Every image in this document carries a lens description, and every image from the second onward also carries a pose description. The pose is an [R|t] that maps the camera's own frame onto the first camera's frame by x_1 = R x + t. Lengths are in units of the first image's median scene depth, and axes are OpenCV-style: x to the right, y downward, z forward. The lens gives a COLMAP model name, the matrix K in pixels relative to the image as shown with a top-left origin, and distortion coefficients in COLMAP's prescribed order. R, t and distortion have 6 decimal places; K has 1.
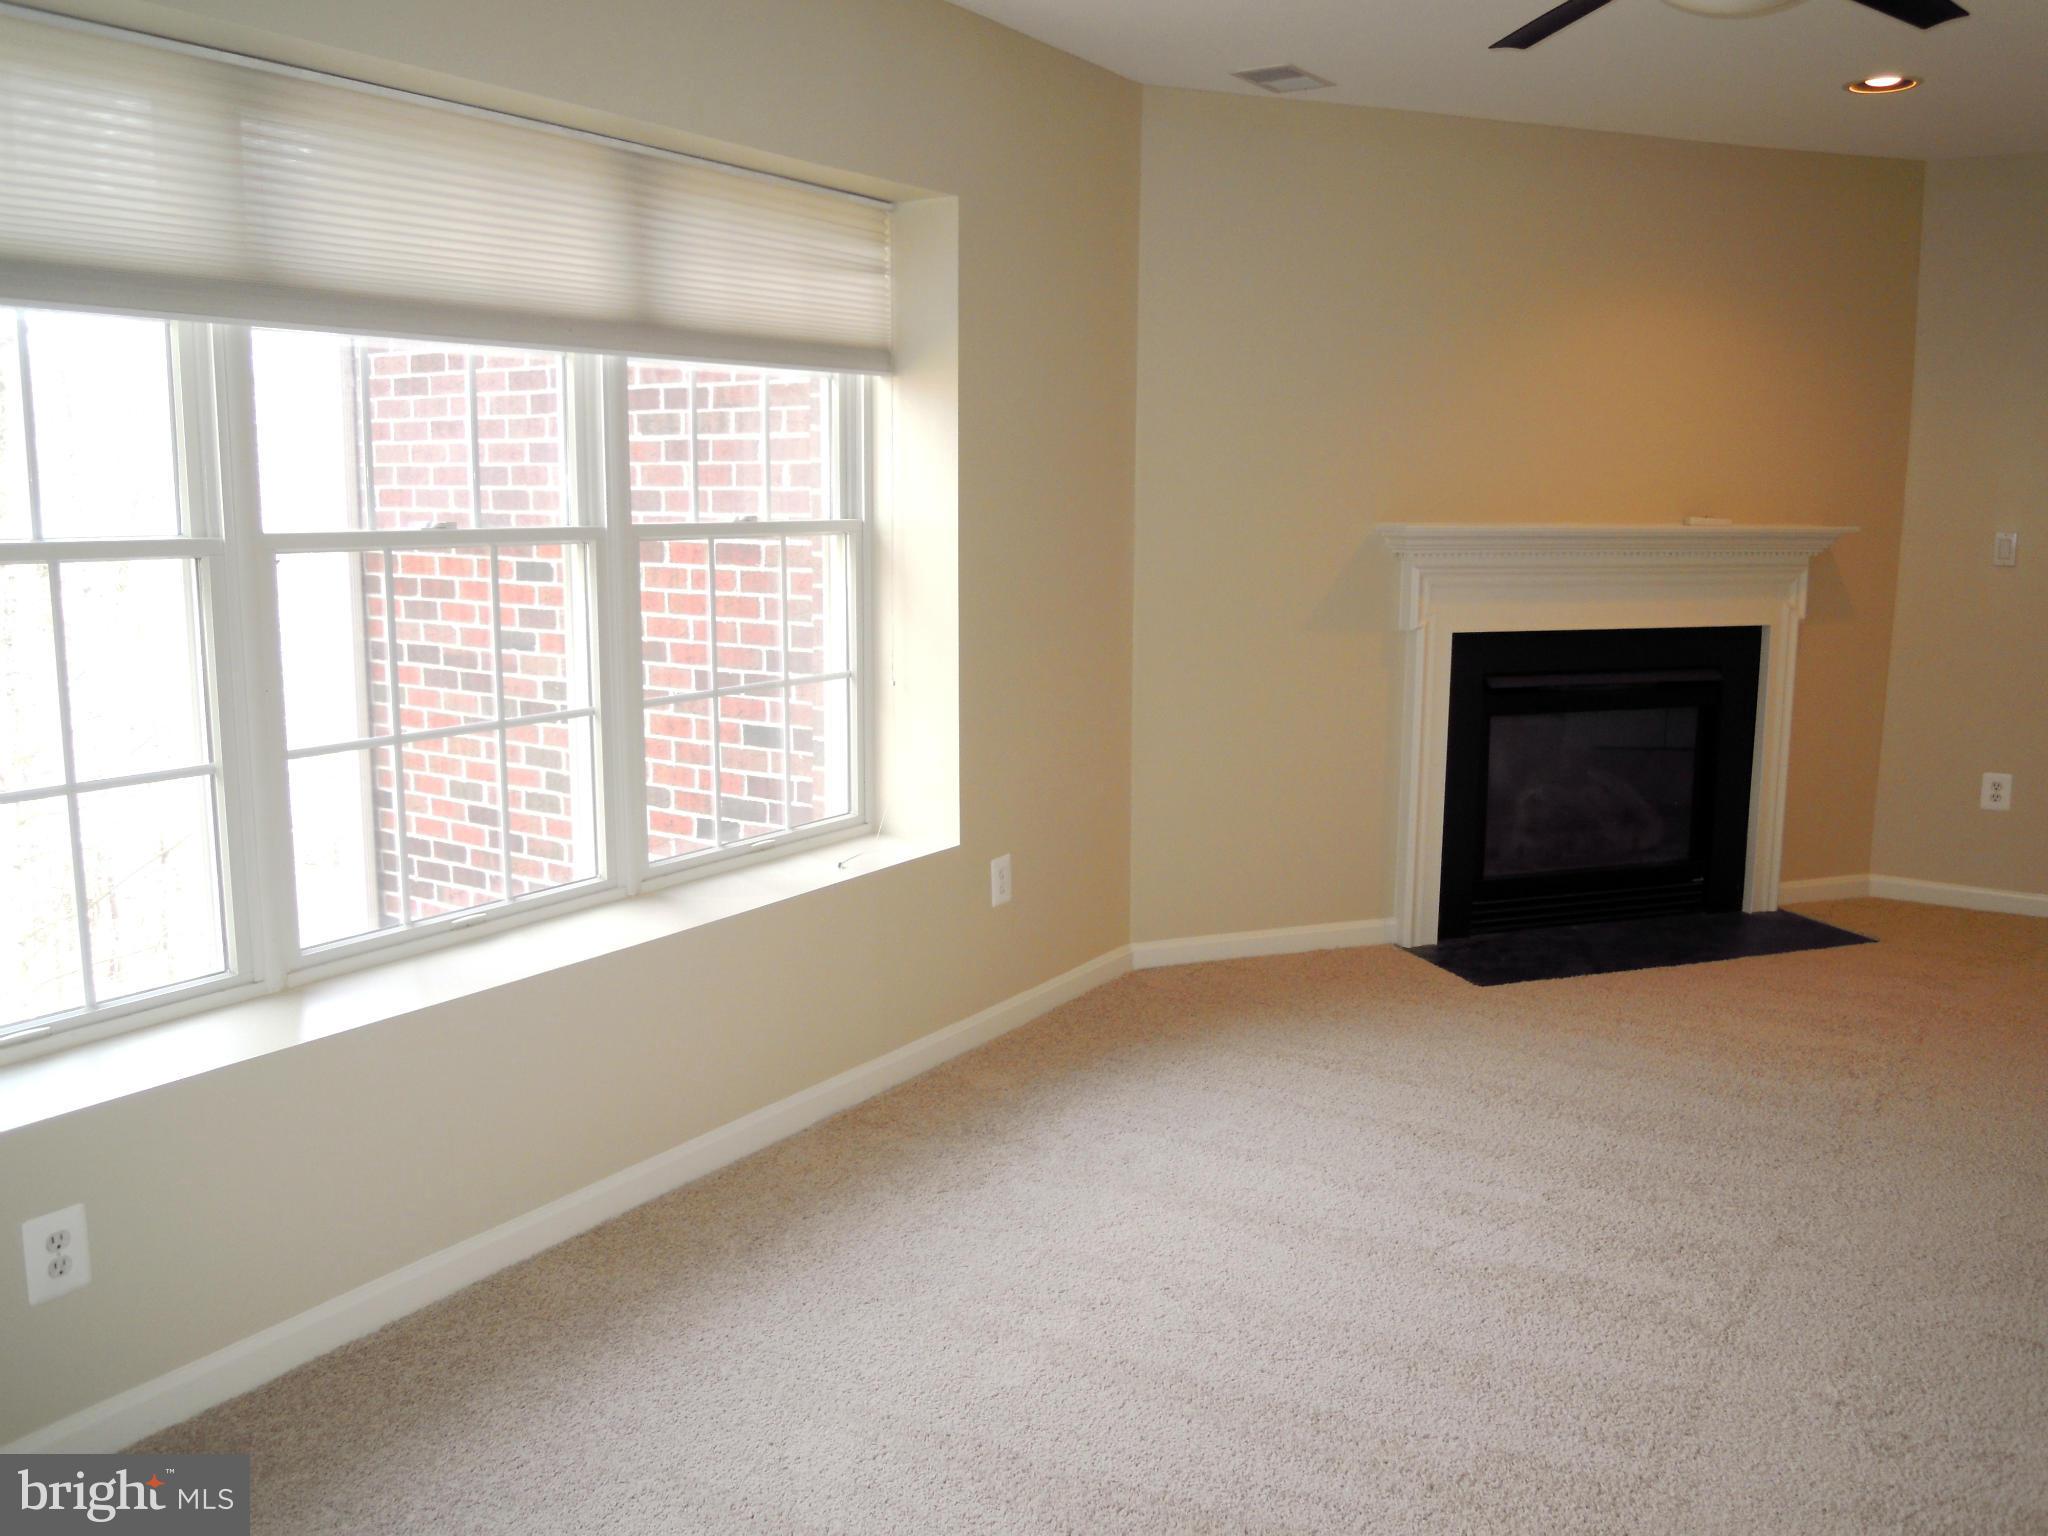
lens RADIAL K [[1712.3, 0, 1014.2], [0, 1712.3, 768.6], [0, 0, 1]] dist [-0.046066, 0.002103]
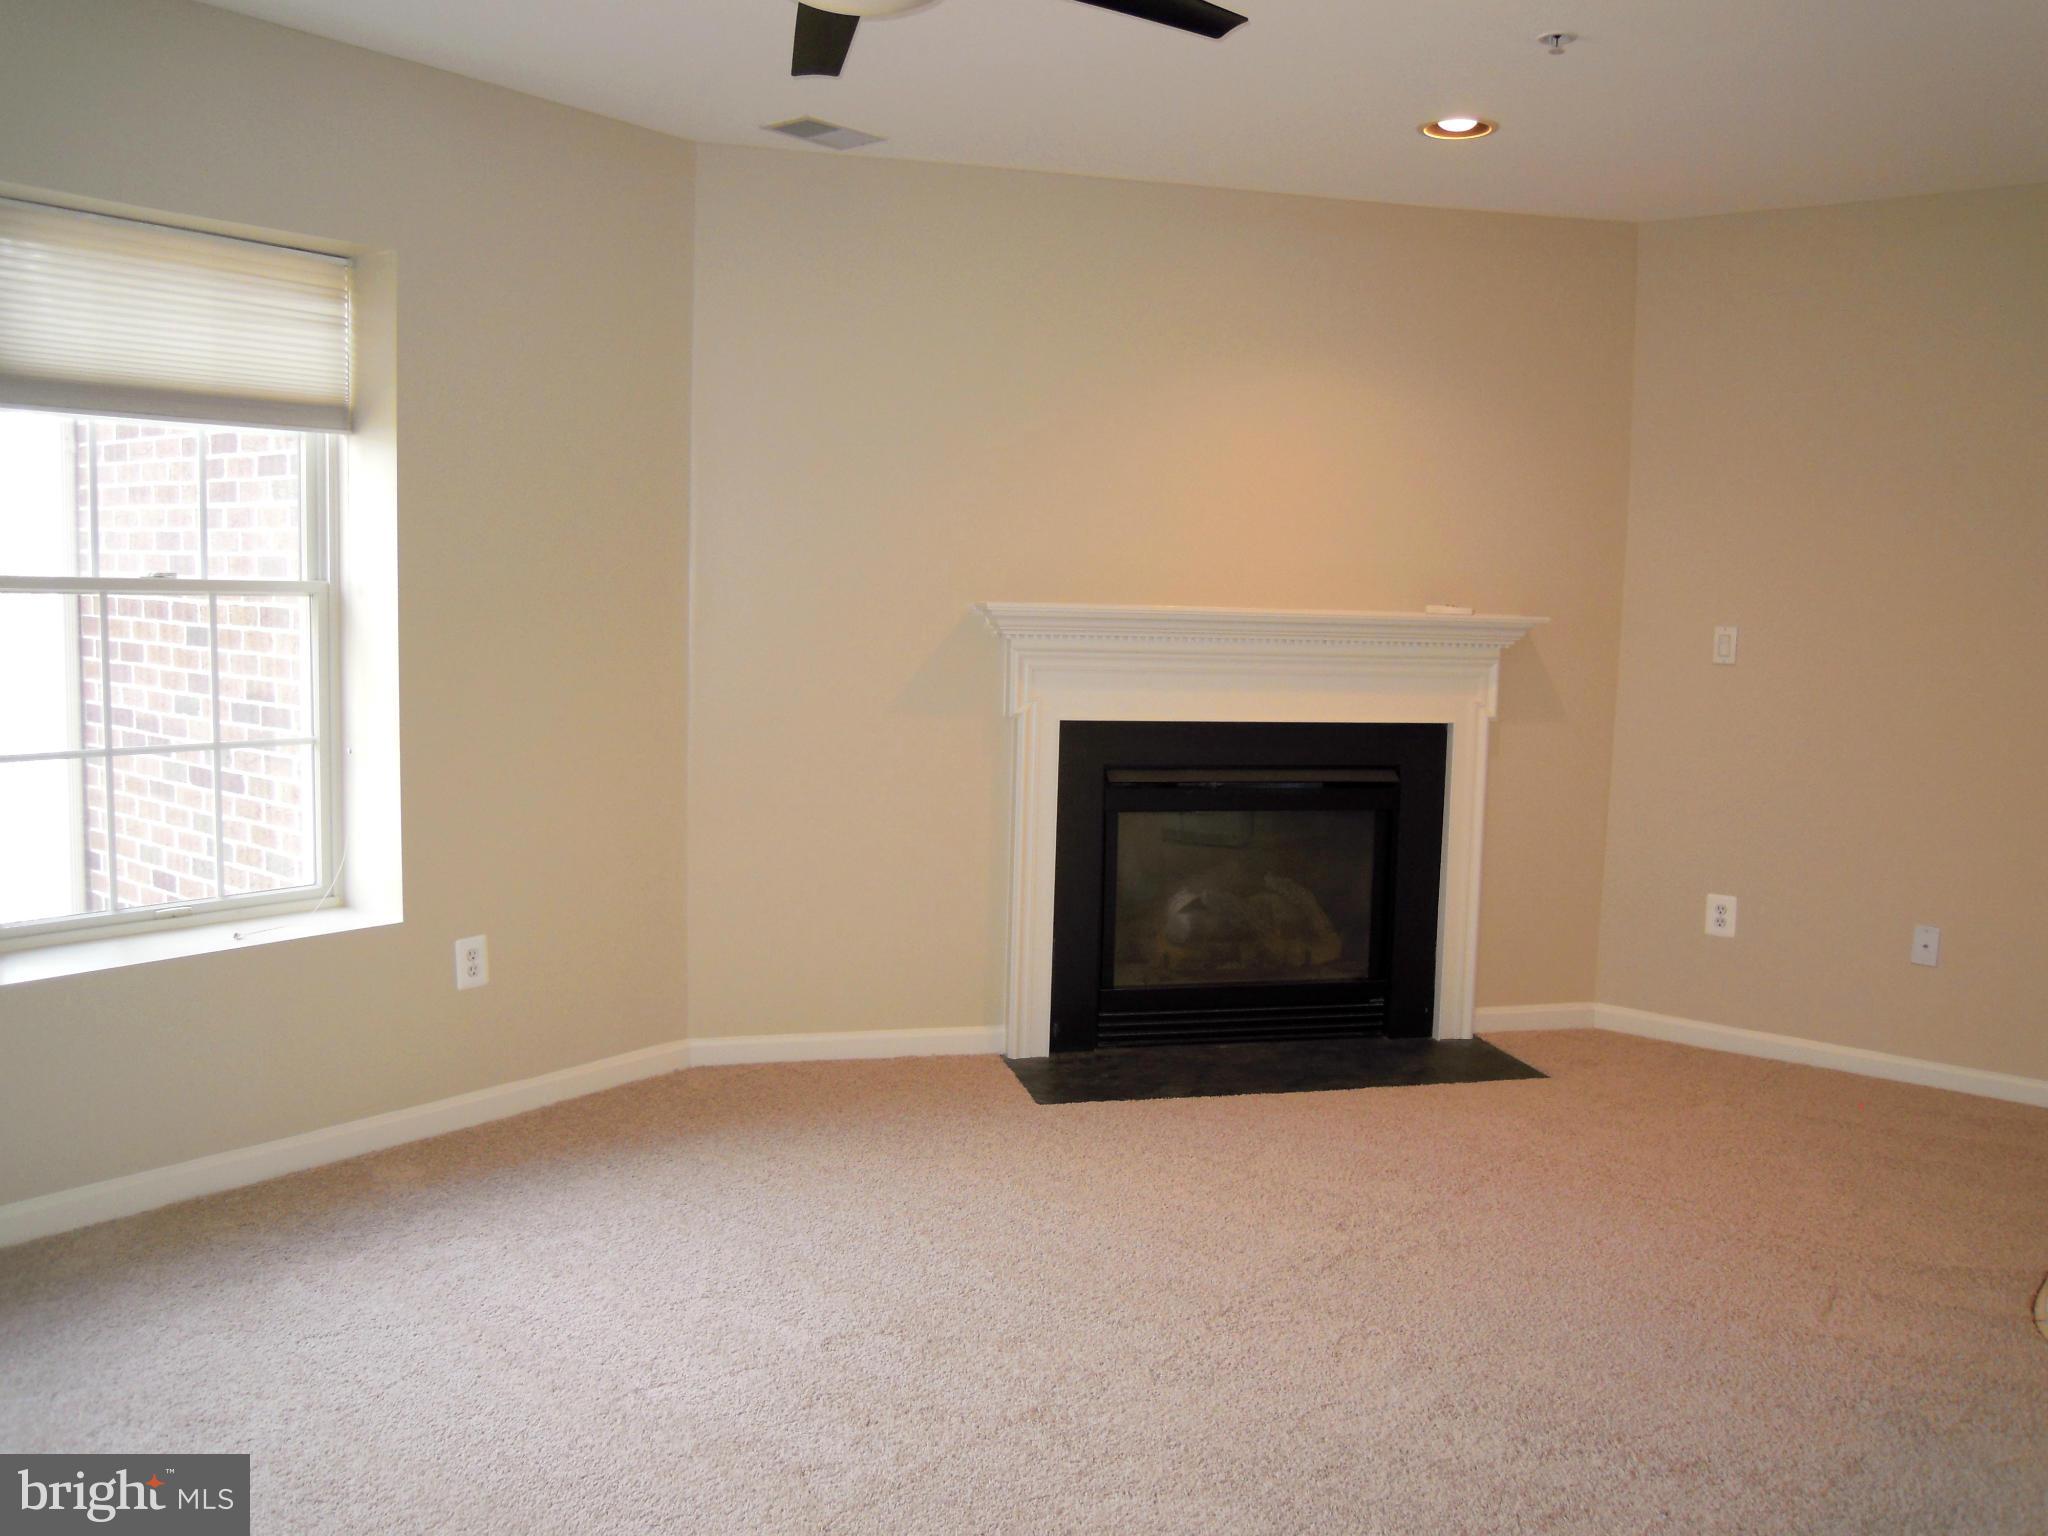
lens RADIAL K [[1712.3, 0, 1027.7], [0, 1712.3, 759.8], [0, 0, 1]] dist [-0.046066, 0.002103]
pose [[0.994752, 0.030118, -0.097778, 0.325449], [-0.036325, 0.997394, -0.062337, 0.000774], [0.095646, 0.065562, 0.993254, 0.071325]]
